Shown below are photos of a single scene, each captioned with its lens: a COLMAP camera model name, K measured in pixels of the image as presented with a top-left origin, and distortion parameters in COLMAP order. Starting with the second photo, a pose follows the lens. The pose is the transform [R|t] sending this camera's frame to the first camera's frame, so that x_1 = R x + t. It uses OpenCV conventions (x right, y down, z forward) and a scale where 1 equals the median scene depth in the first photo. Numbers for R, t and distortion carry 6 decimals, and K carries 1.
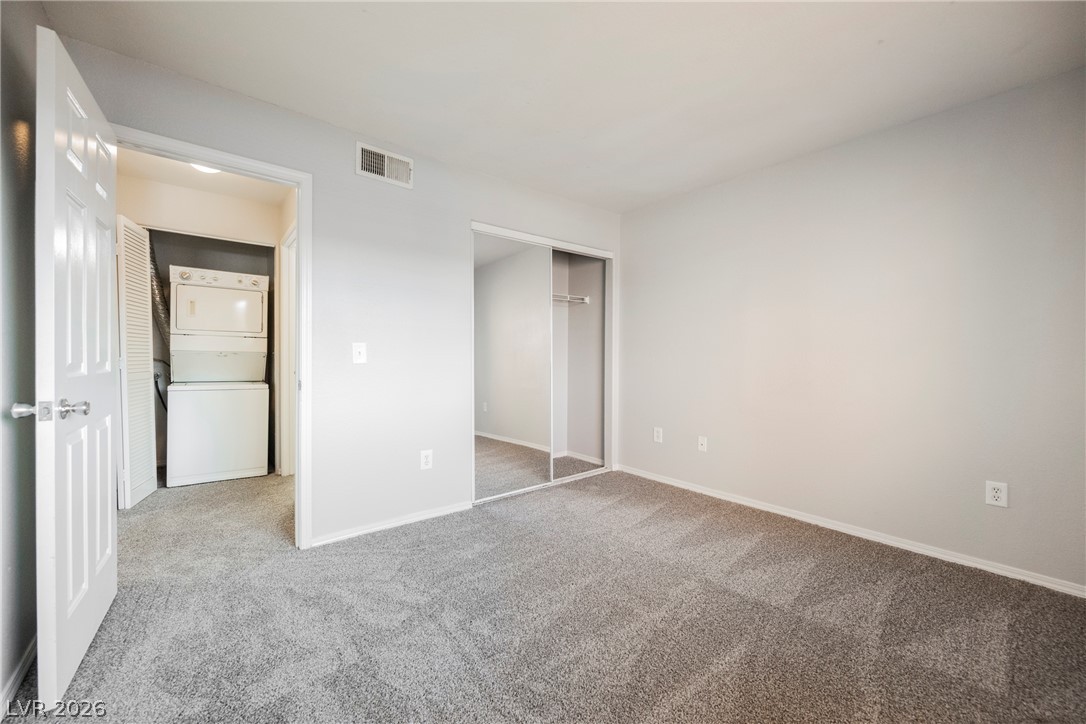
lens RADIAL K [[433.8, 0, 546.2], [0, 433.8, 358.1], [0, 0, 1]] dist [0.000477, -0.000109]
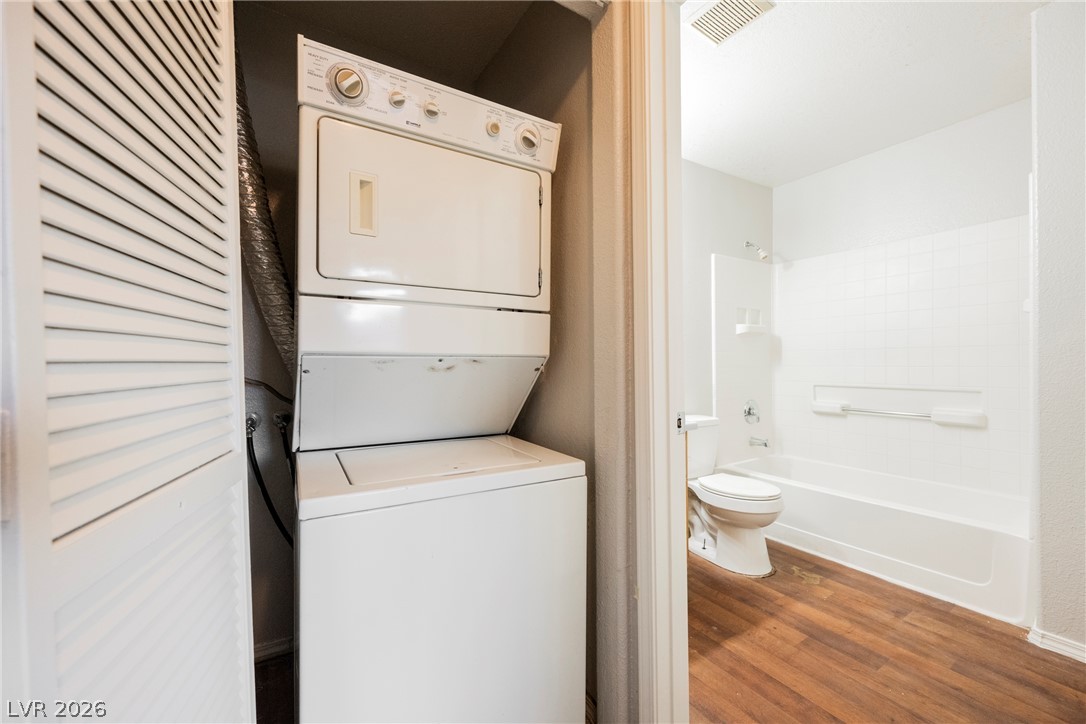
lens RADIAL K [[433.8, 0, 541.2], [0, 433.8, 359.9], [0, 0, 1]] dist [0.000477, -0.000109]
pose [[0.991667, -0.017039, -0.127699, -0.622775], [0.015565, 0.999800, -0.012531, -0.006339], [0.127887, 0.010439, 0.991734, 0.683601]]
